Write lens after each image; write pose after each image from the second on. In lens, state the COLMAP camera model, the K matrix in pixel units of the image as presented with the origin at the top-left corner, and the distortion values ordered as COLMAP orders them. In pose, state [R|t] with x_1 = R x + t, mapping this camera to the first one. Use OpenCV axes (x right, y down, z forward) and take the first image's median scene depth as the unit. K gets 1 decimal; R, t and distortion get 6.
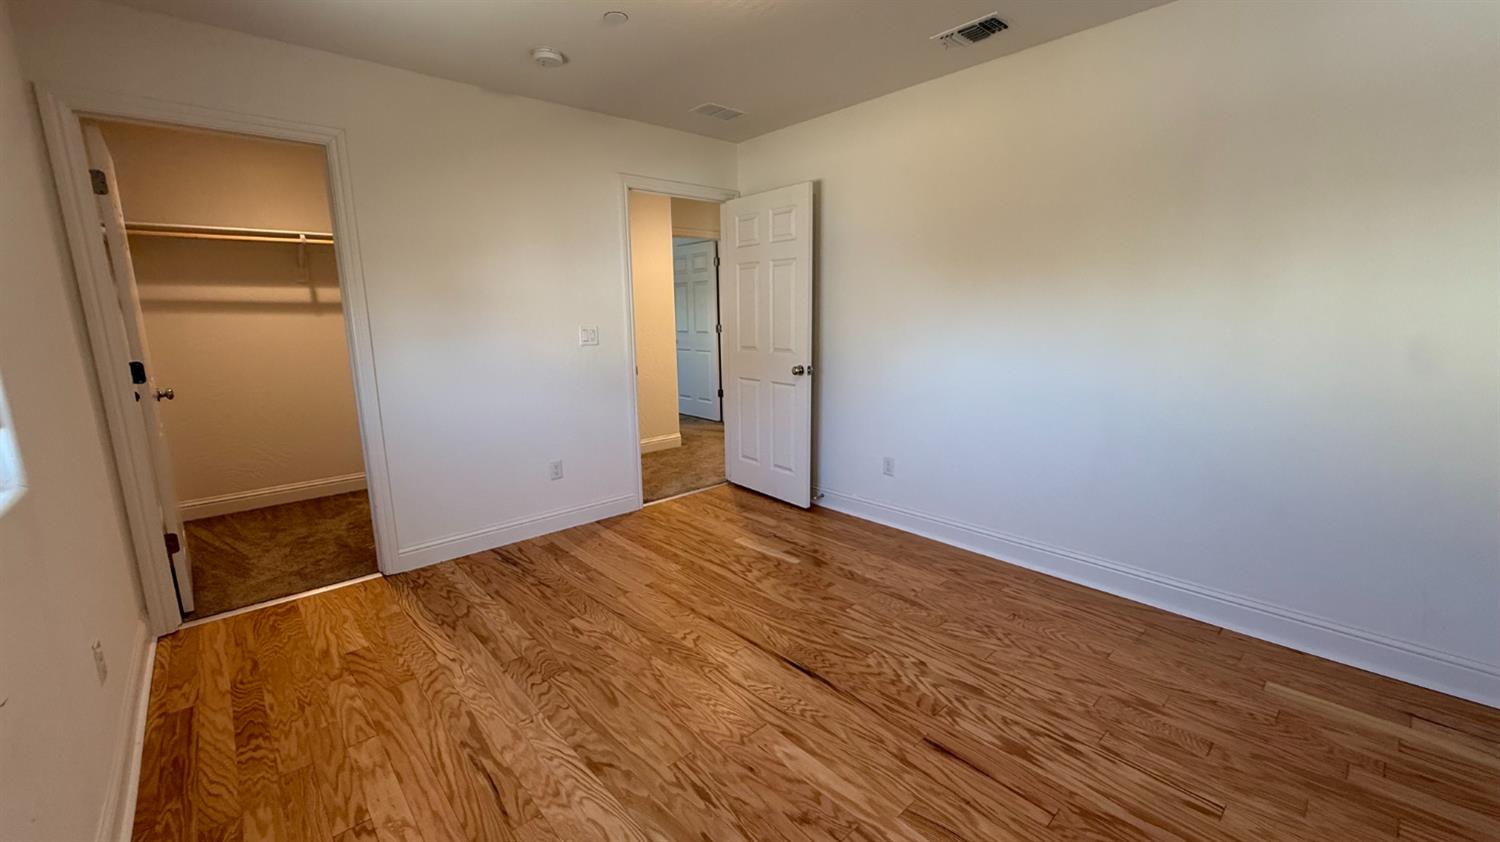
lens RADIAL K [[600.9, 0, 749.9], [0, 600.9, 421.9], [0, 0, 1]] dist [0.001185, 0.000103]
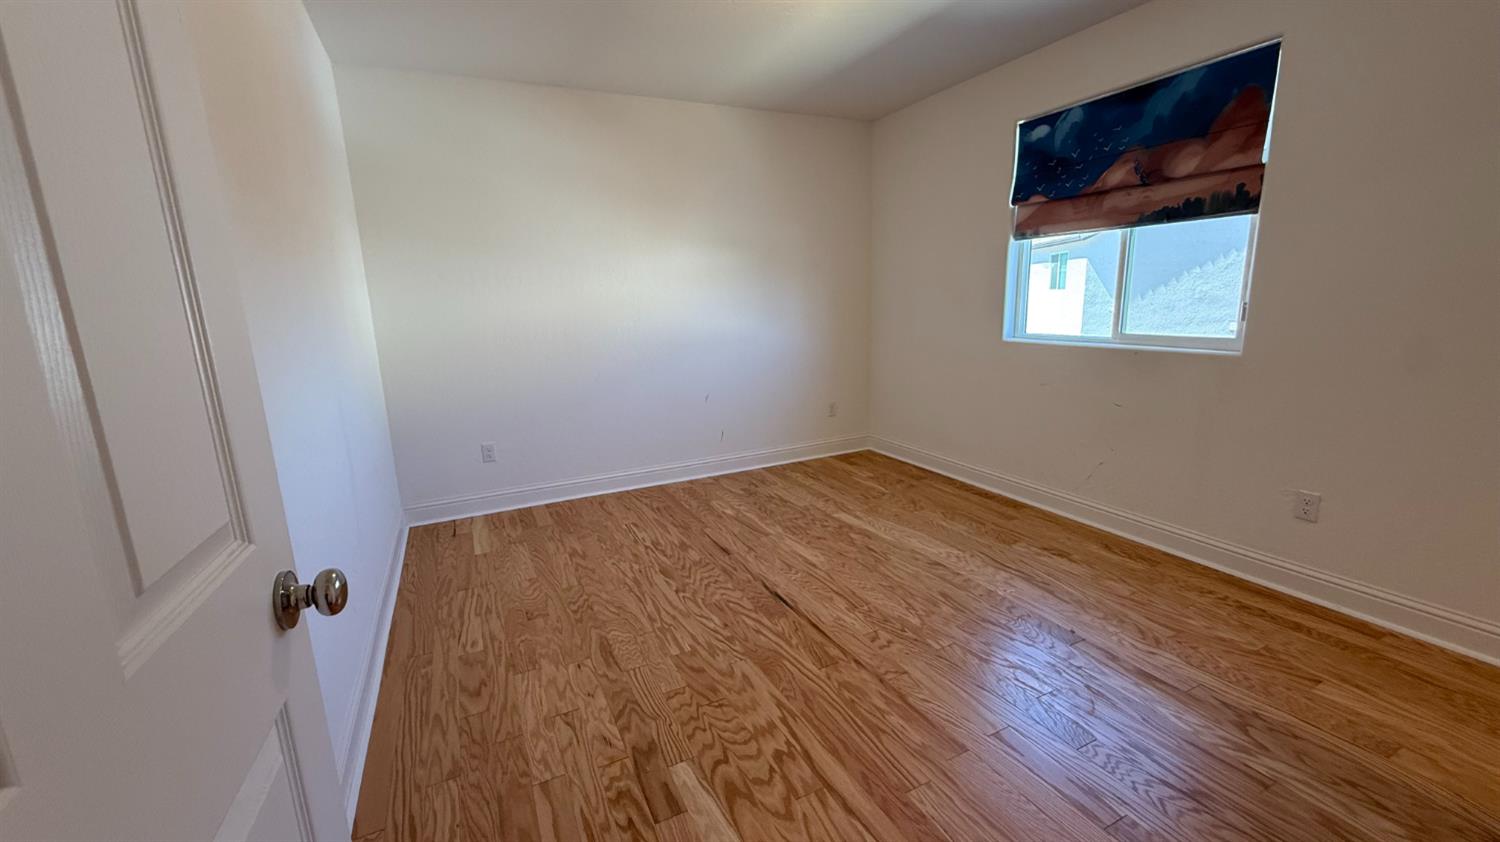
lens RADIAL K [[600.9, 0, 749.7], [0, 600.9, 421.0], [0, 0, 1]] dist [0.001185, 0.000103]
pose [[-0.959858, -0.009246, 0.280333, -0.176384], [0.098448, 0.924764, 0.367586, -0.327975], [-0.262641, 0.380429, -0.886732, 1.930398]]
